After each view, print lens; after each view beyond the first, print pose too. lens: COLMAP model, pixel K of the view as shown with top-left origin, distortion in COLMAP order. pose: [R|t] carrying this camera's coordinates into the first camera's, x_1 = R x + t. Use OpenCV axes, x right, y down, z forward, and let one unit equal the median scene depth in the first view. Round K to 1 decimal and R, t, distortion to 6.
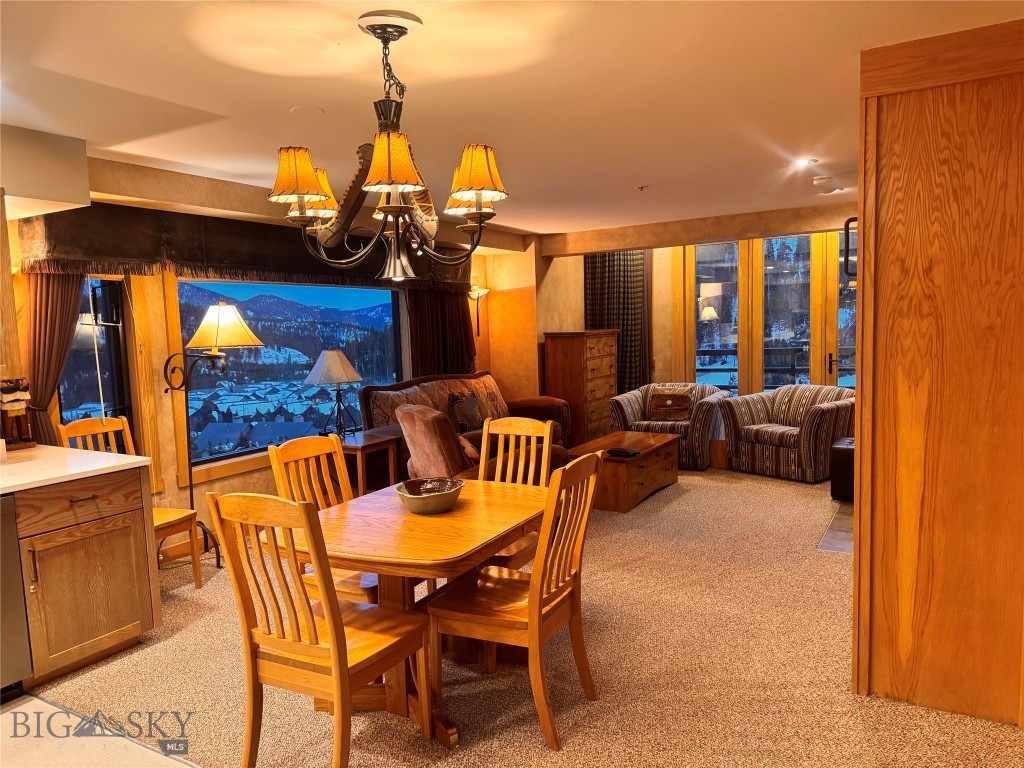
lens RADIAL K [[724.1, 0, 514.4], [0, 724.1, 391.1], [0, 0, 1]] dist [0.002291, -0.001606]
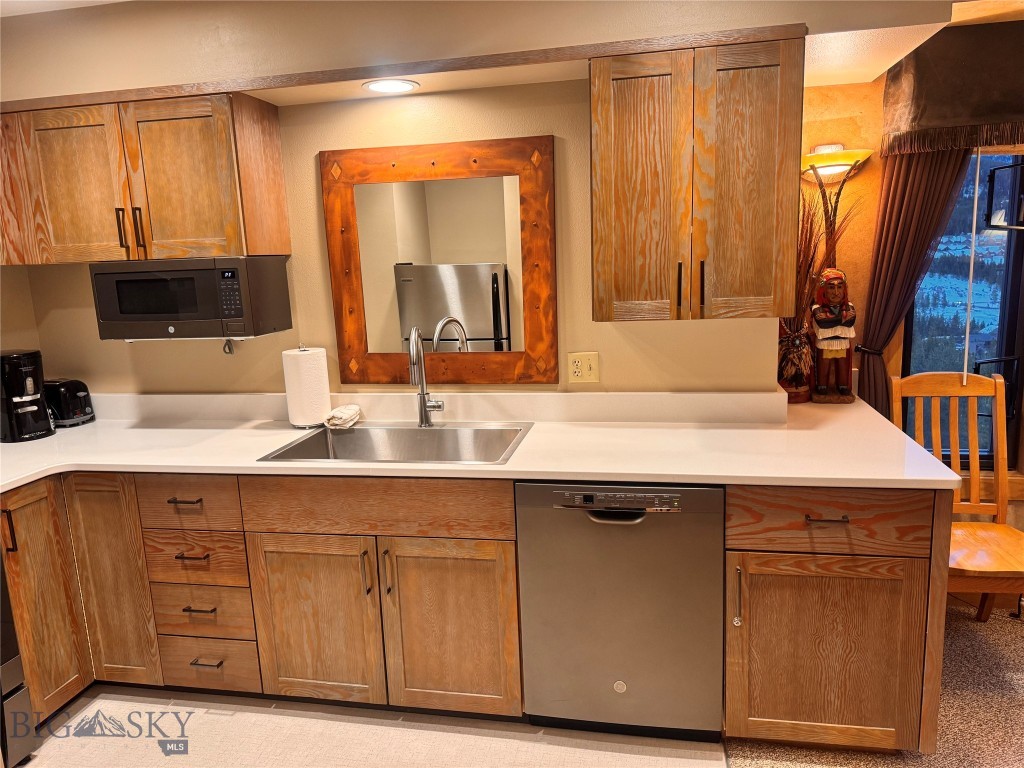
lens RADIAL K [[724.1, 0, 514.4], [0, 724.1, 391.1], [0, 0, 1]] dist [0.002291, -0.001606]
pose [[0.324545, 0.194513, -0.925654, -0.113716], [-0.060744, 0.980893, 0.184823, -0.056335], [0.943918, -0.003755, 0.330160, 0.503876]]
